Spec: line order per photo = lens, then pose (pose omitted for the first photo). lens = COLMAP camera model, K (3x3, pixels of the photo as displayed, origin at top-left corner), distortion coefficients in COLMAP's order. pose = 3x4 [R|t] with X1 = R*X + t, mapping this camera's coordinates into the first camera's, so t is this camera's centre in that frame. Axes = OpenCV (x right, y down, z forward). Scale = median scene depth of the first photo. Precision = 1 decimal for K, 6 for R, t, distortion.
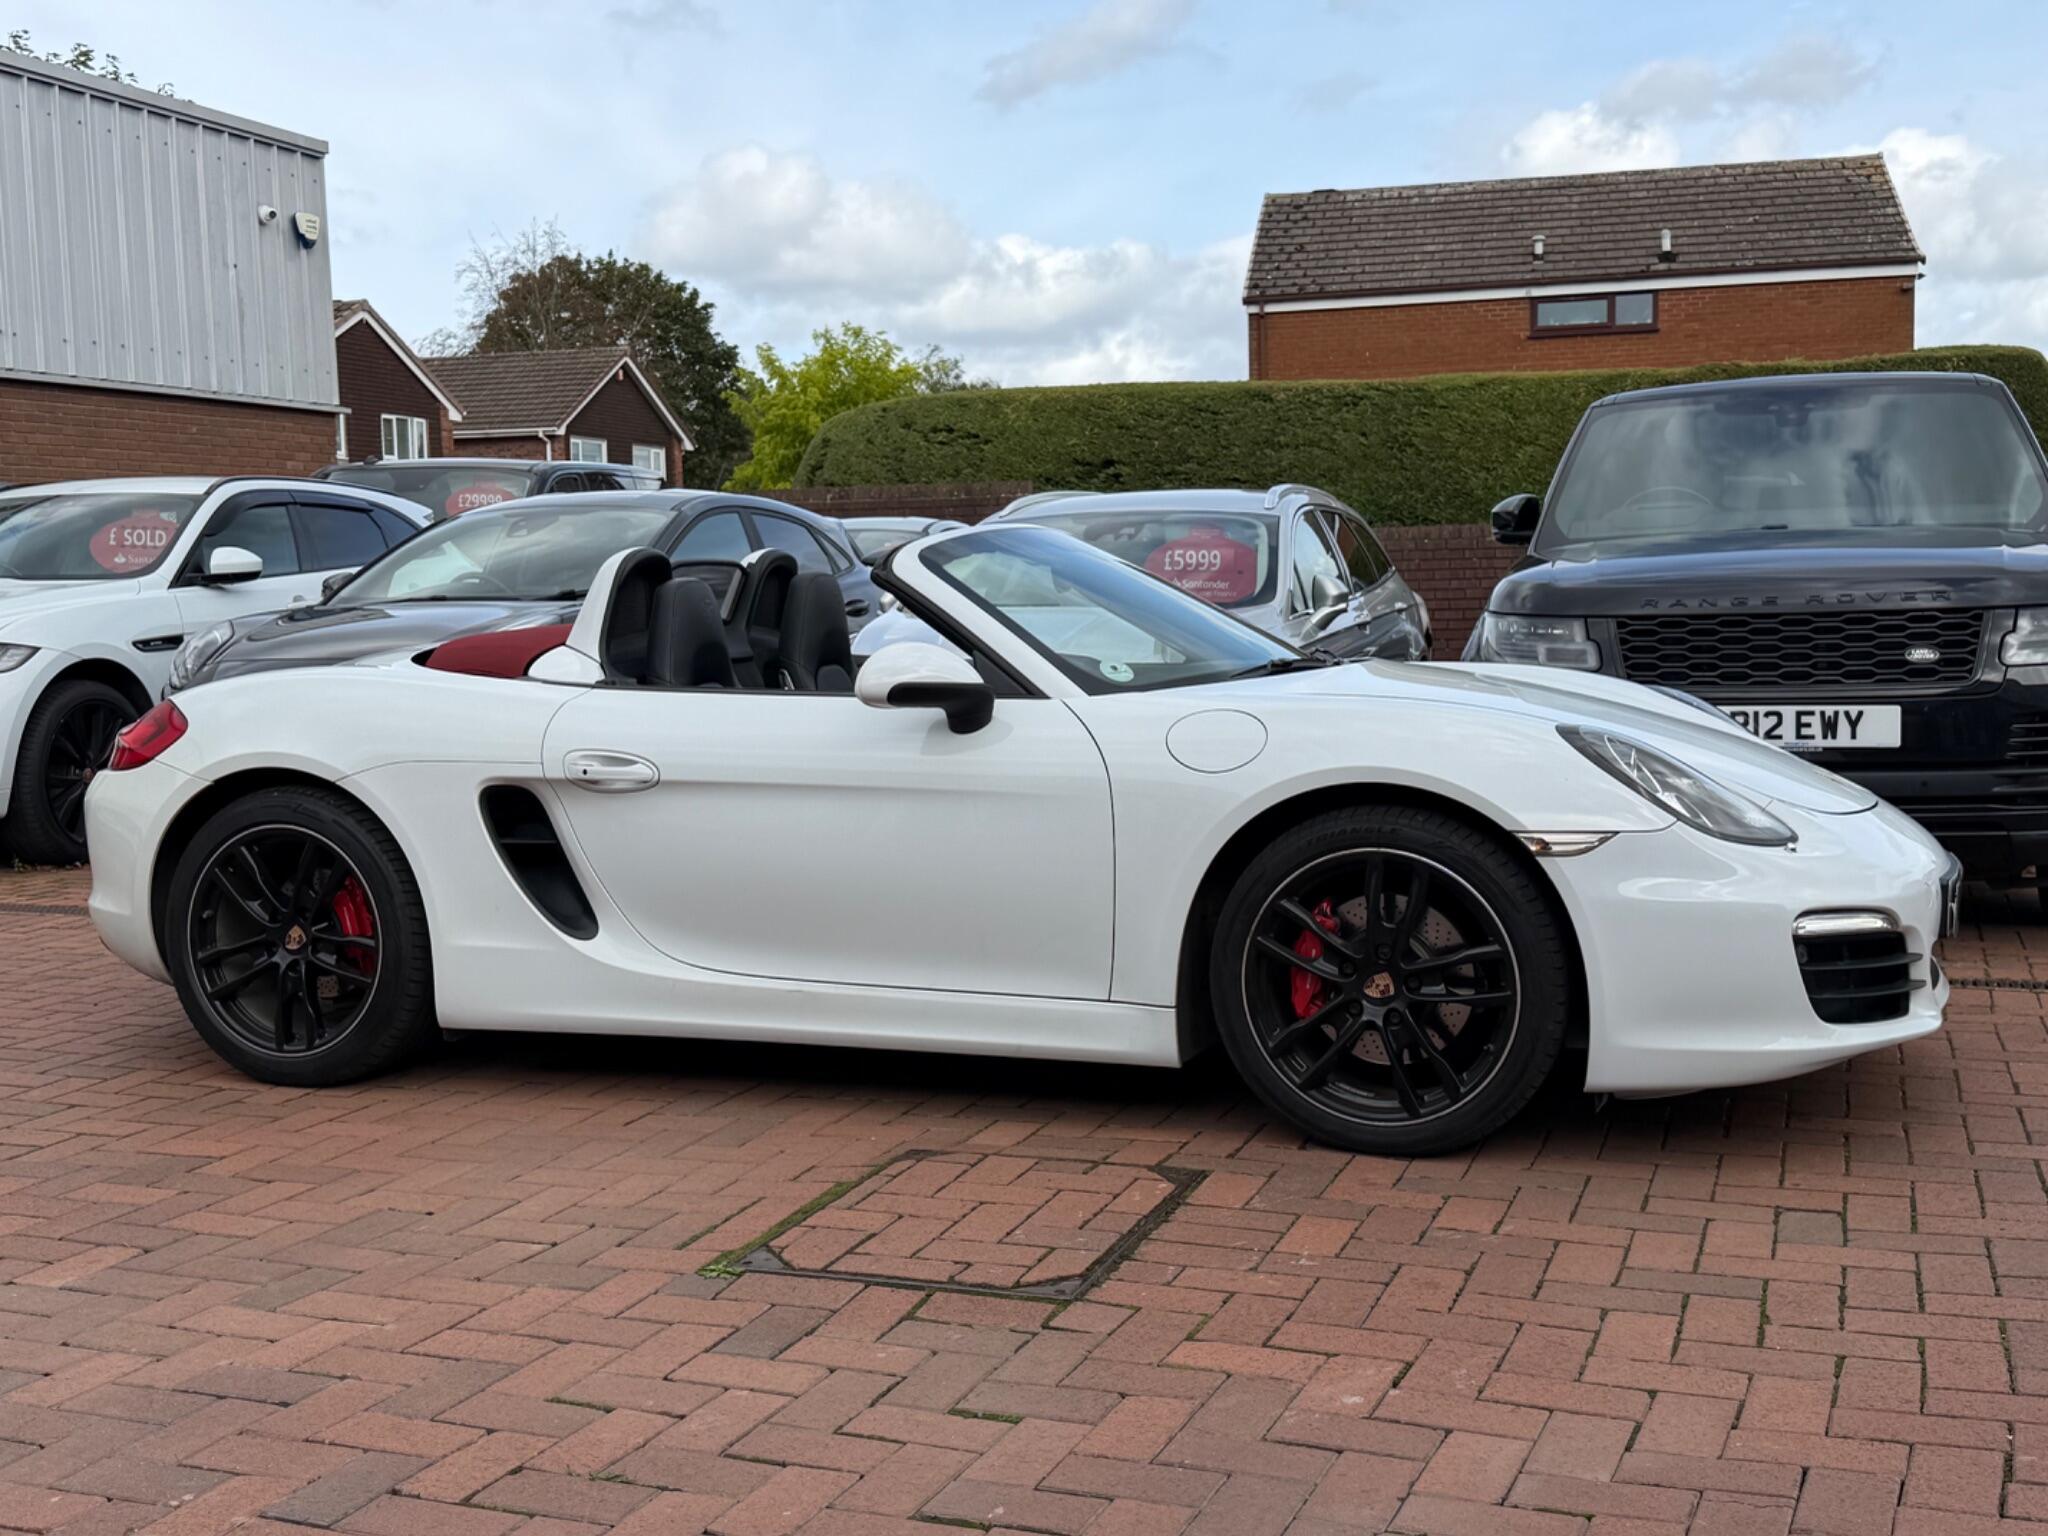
lens RADIAL K [[2194.1, 0, 1030.2], [0, 2194.1, 766.9], [0, 0, 1]] dist [0.194414, -0.436242]
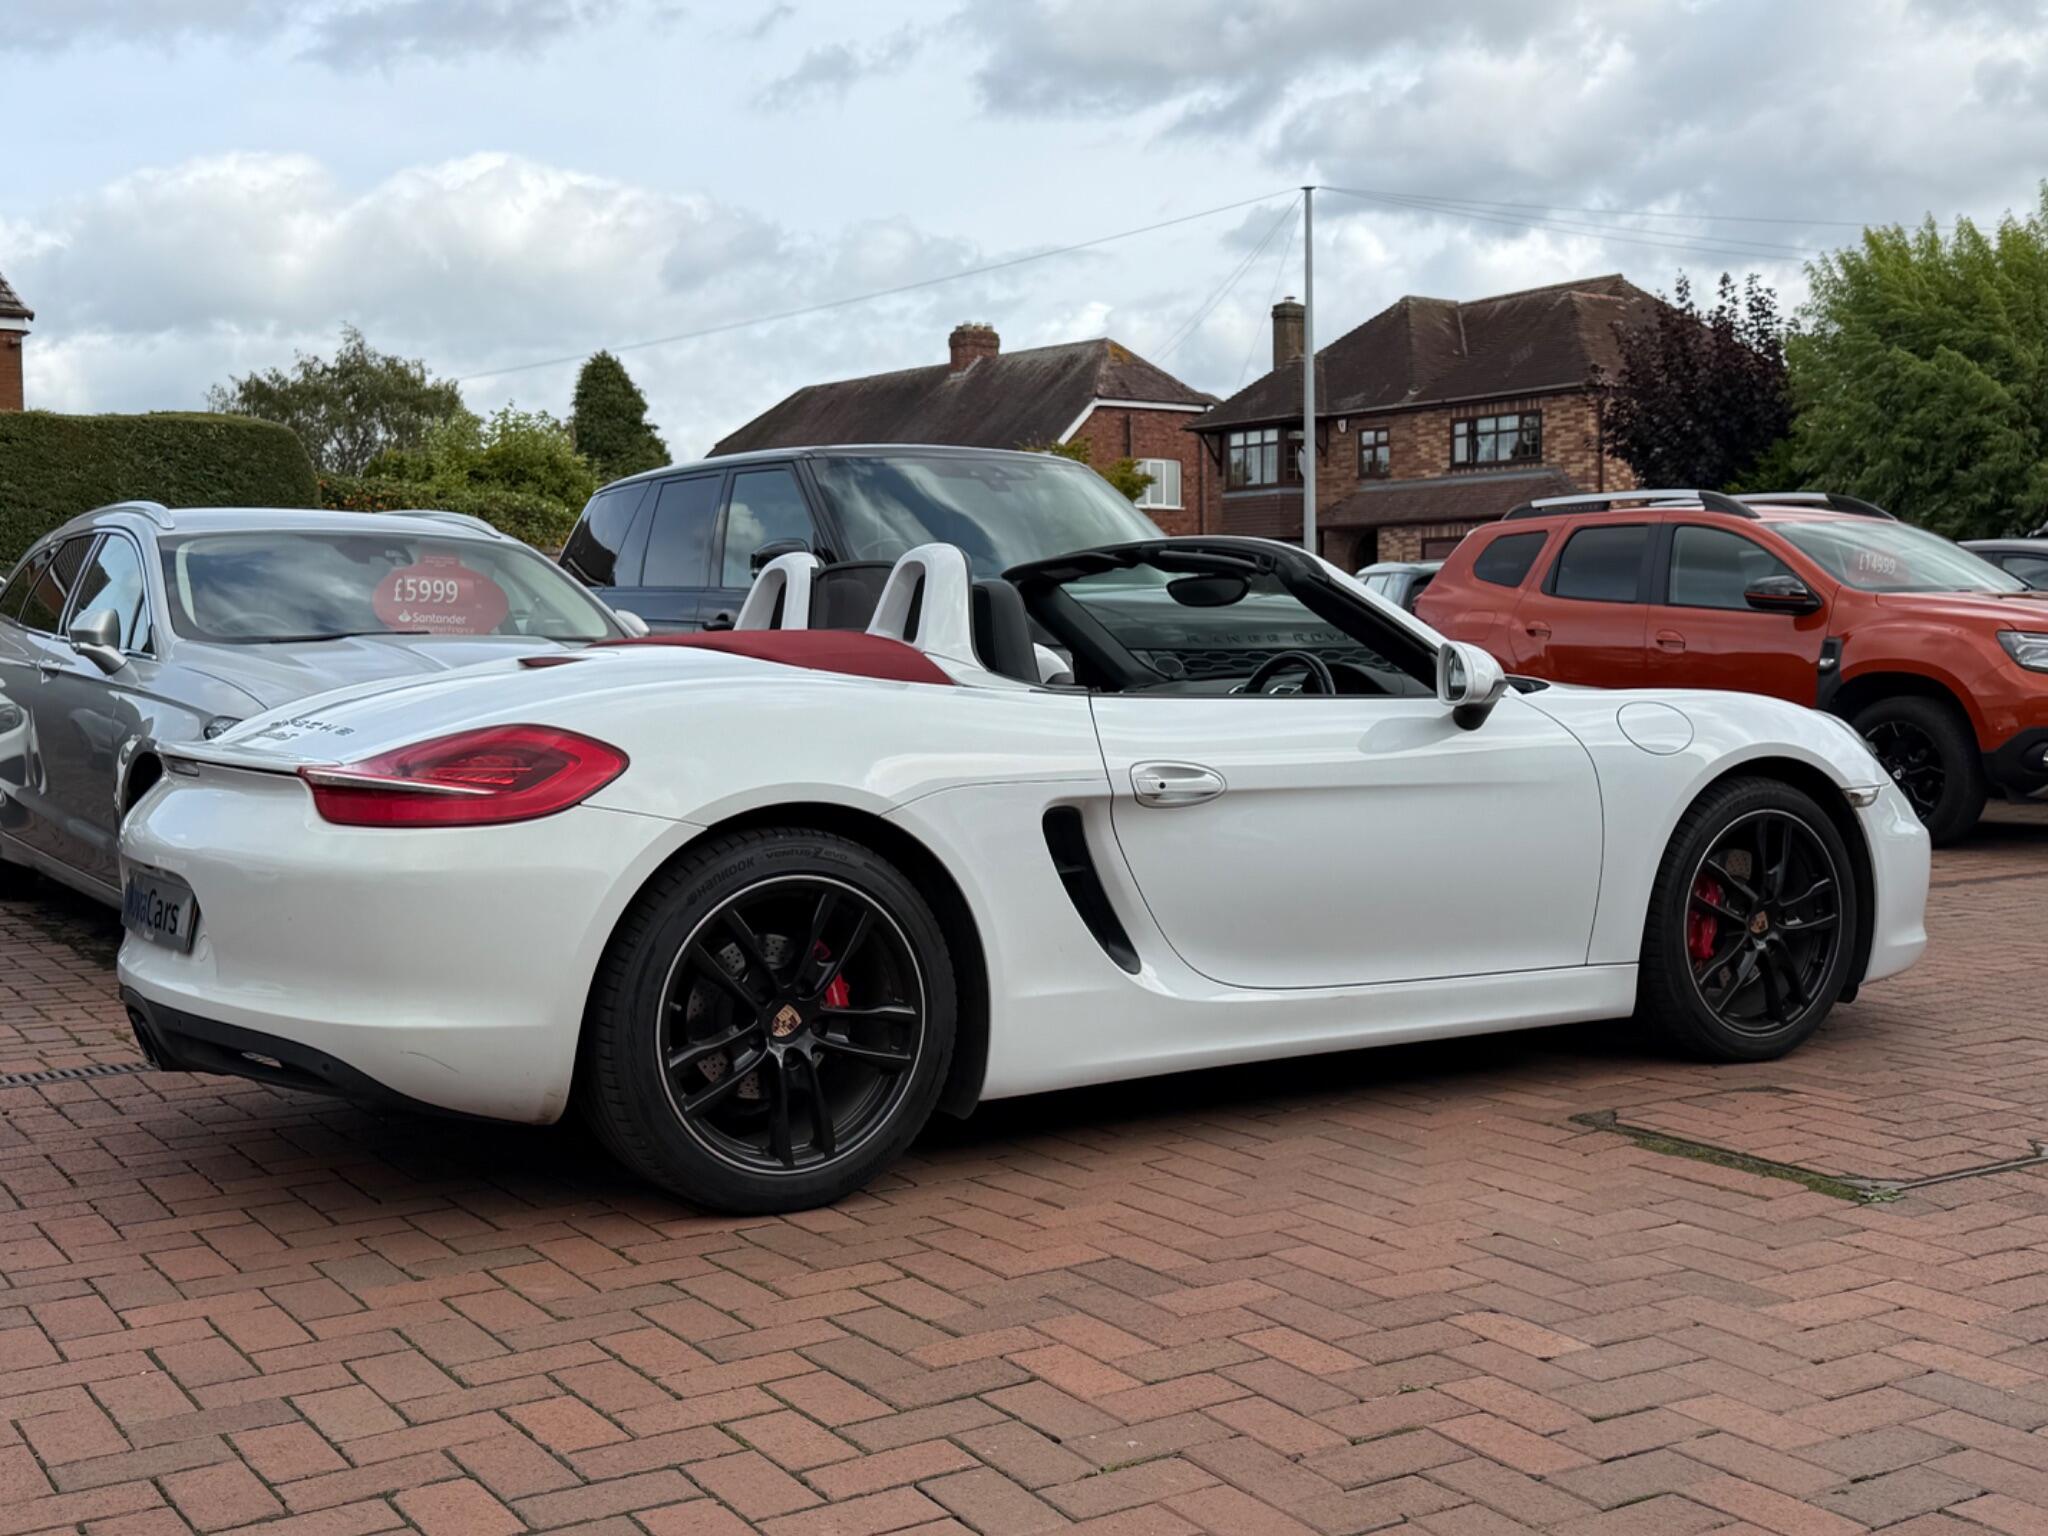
lens RADIAL K [[2325.7, 0, 1024.0], [0, 2325.7, 768.0], [0, 0, 1]] dist [0.187838, -0.415250]
pose [[0.607897, -0.029963, 0.793450, -0.532834], [0.061952, 0.998031, -0.009775, 0.000567], [-0.791595, 0.055098, 0.608556, 0.246707]]
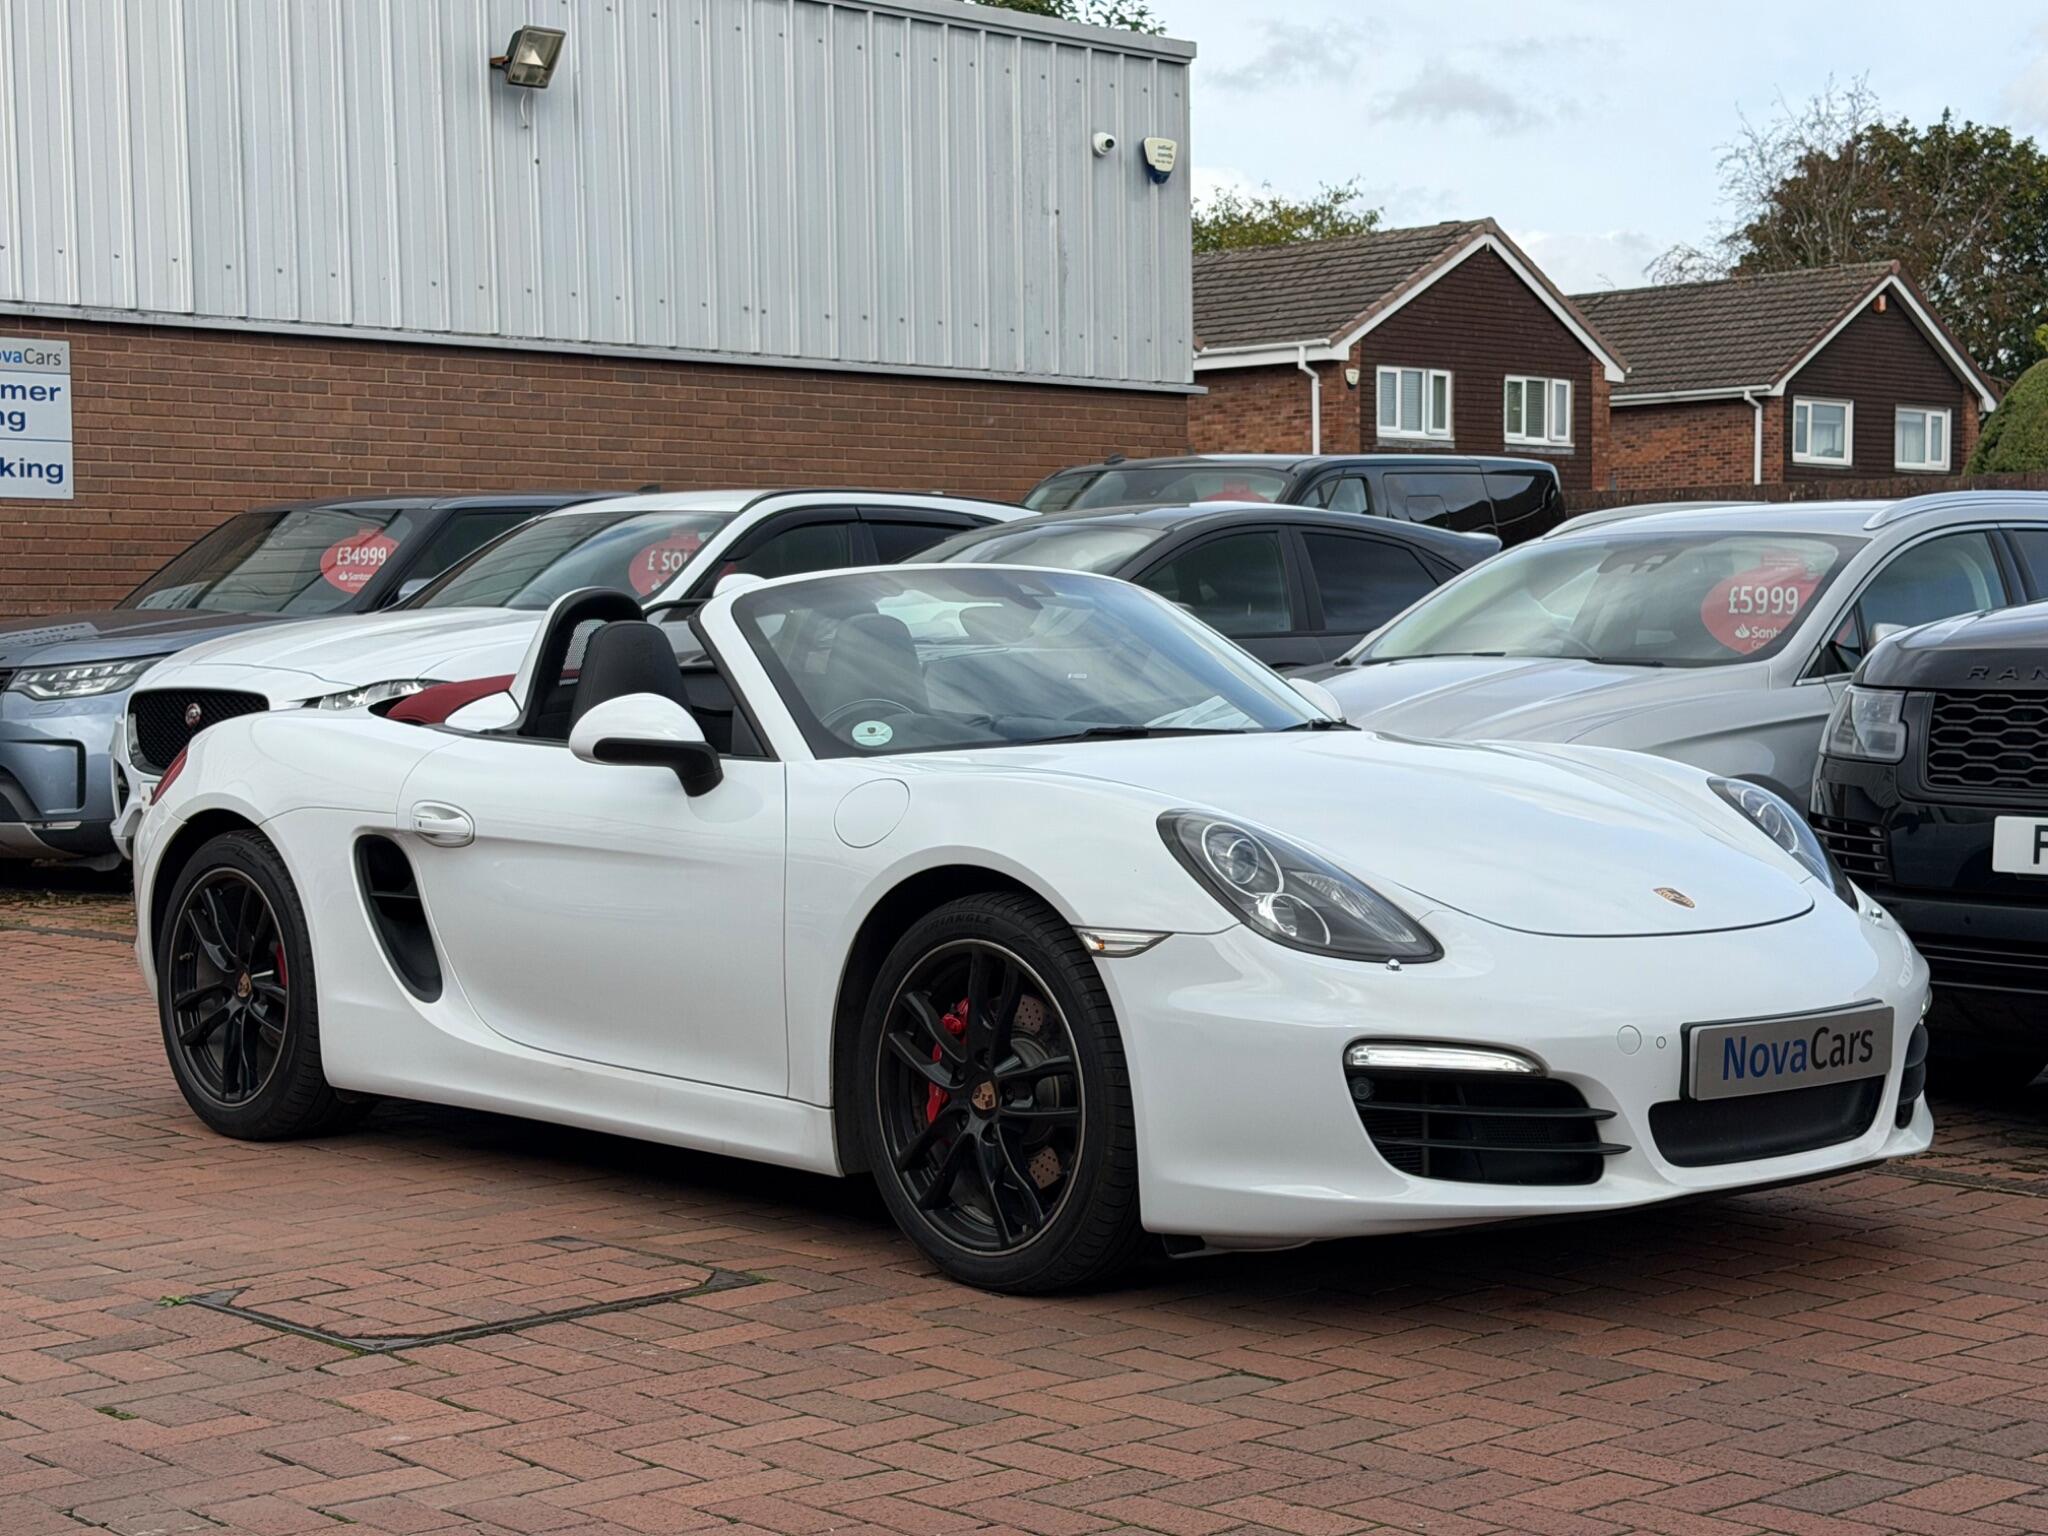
lens RADIAL K [[3332.2, 0, 1049.0], [0, 3332.2, 777.6], [0, 0, 1]] dist [0.135724, -0.092756]
pose [[0.890758, 0.036236, -0.453030, 0.369605], [-0.051073, 0.998483, -0.020555, -0.000878], [0.451598, 0.041447, 0.891258, -0.086504]]
